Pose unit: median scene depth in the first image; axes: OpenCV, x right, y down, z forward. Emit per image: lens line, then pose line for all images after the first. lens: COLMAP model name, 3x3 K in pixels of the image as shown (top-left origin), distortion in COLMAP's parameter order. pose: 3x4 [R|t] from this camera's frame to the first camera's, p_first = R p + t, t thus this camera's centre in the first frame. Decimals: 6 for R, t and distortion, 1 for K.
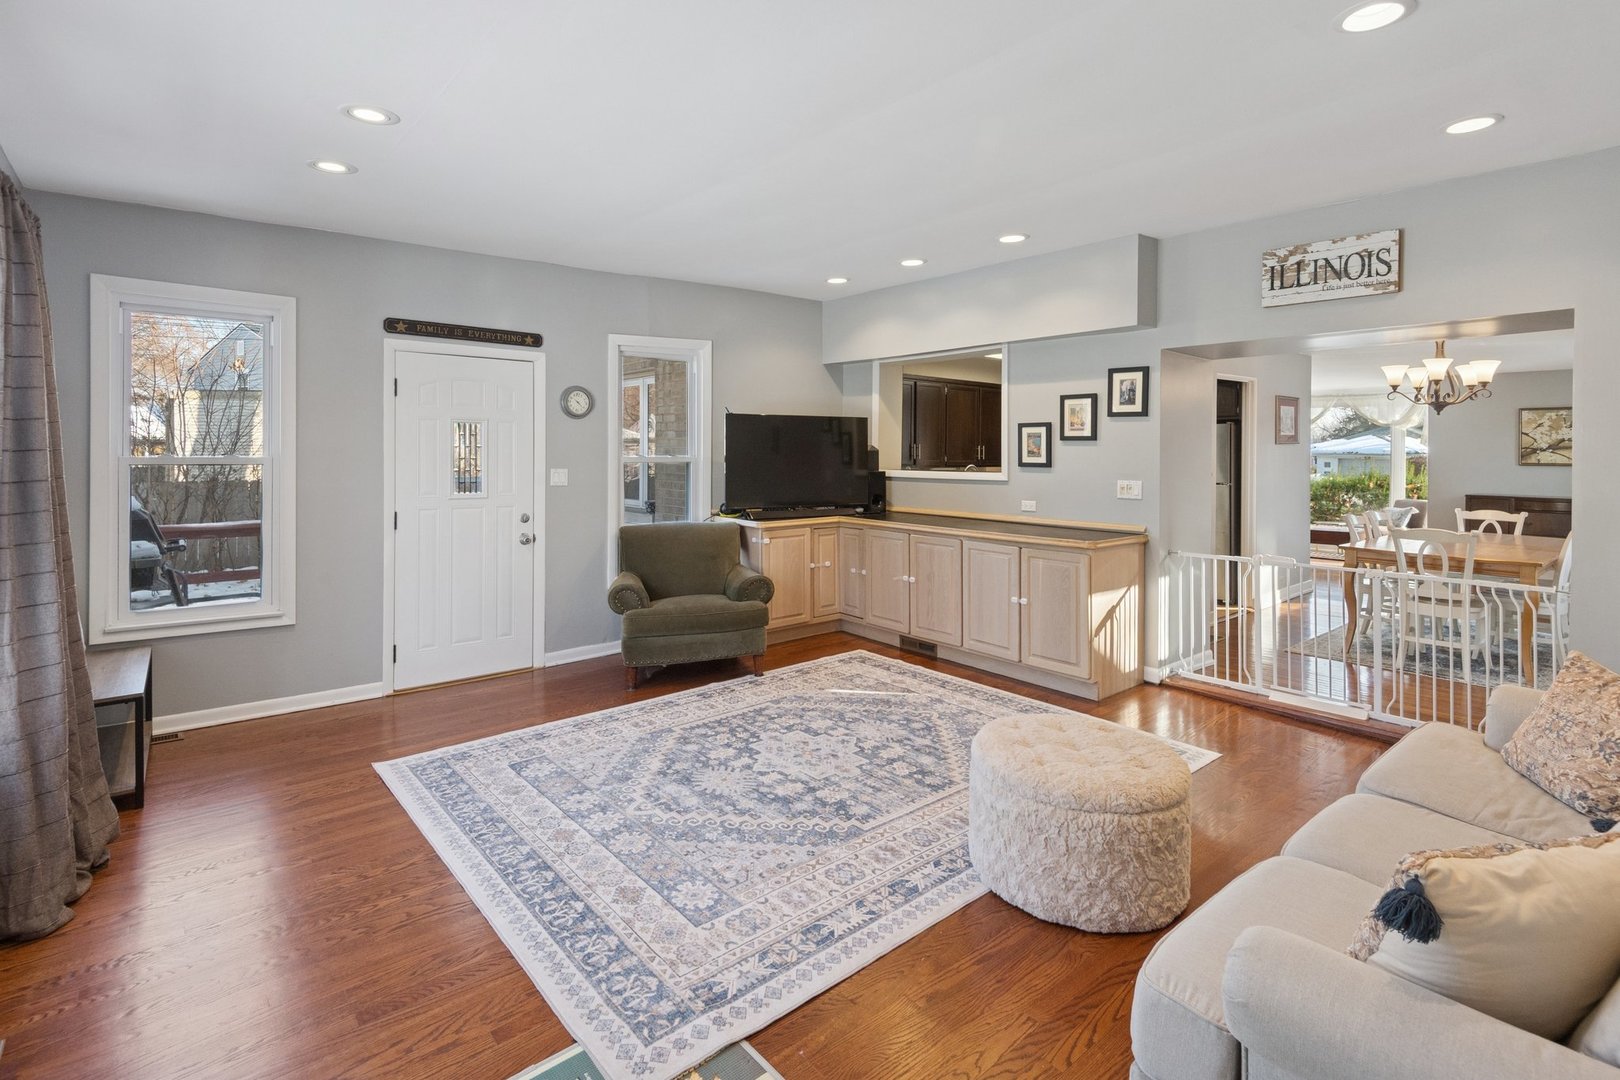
lens RADIAL K [[771.5, 0, 811.9], [0, 771.5, 460.3], [0, 0, 1]] dist [0.021719, 0.000002]
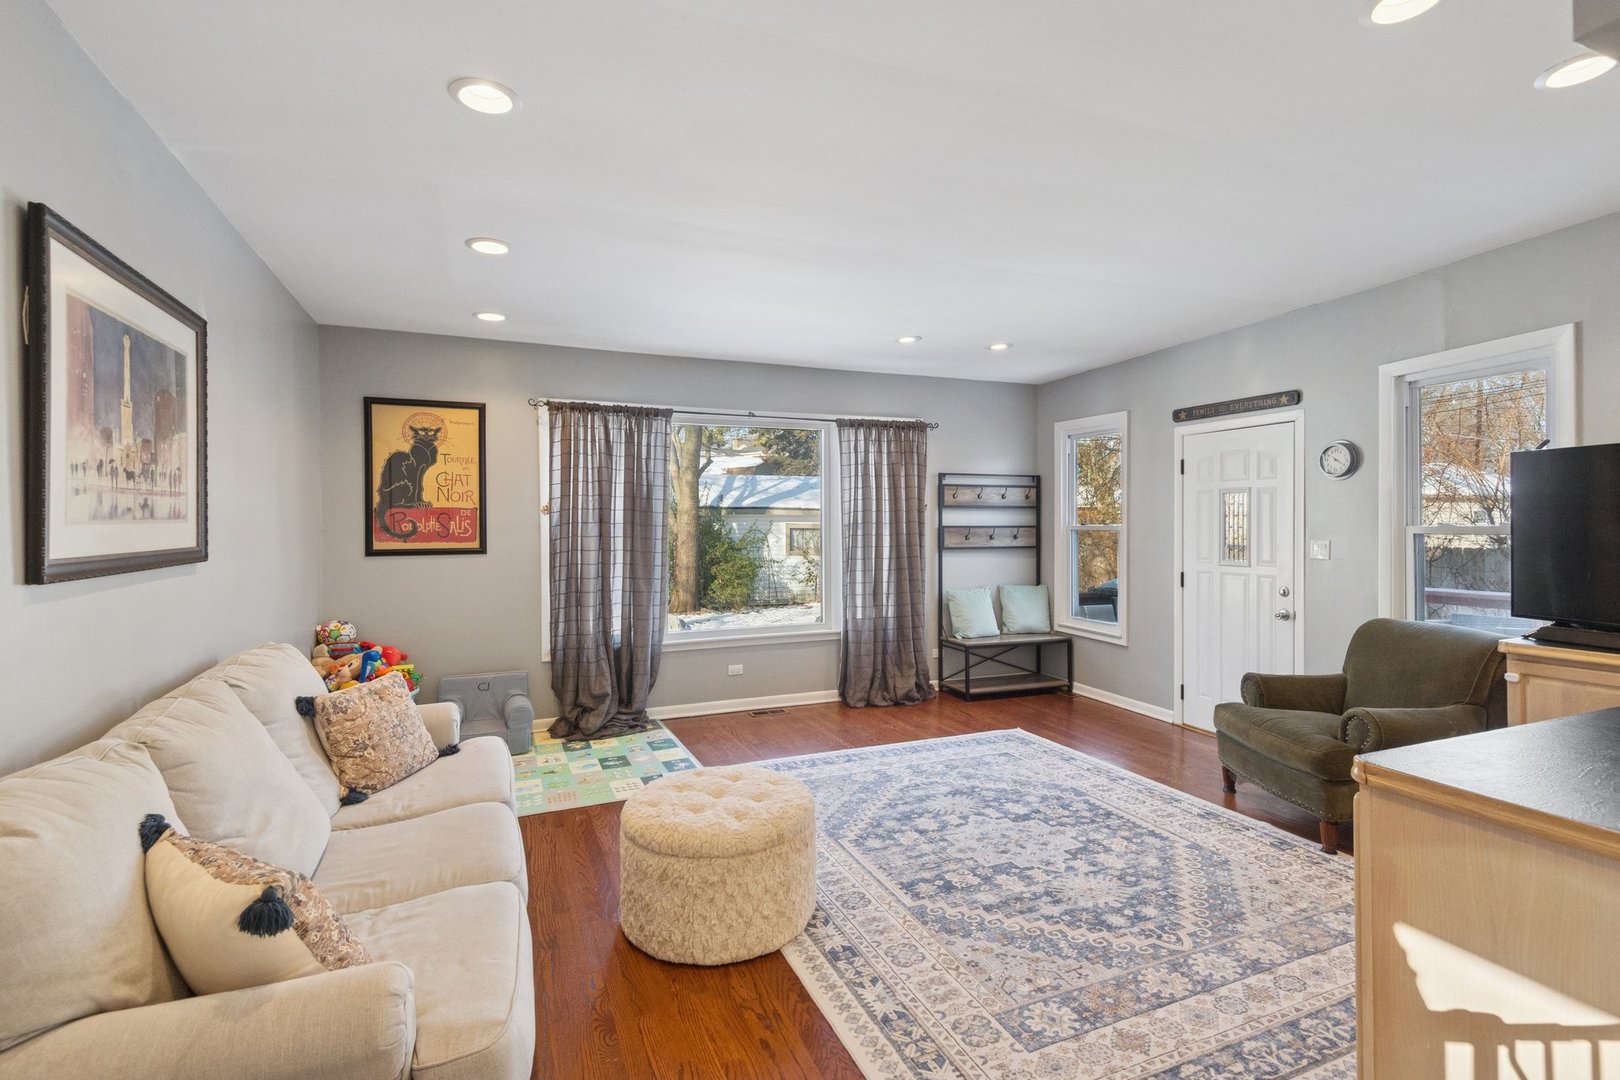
lens RADIAL K [[754.5, 0, 812.1], [0, 754.5, 524.9], [0, 0, 1]] dist [0.002107, 0.000042]
pose [[-0.307512, -0.000476, -0.951544, 1.009256], [-0.004629, 0.999989, 0.000996, -0.005694], [0.951533, 0.004711, -0.307511, 1.124027]]
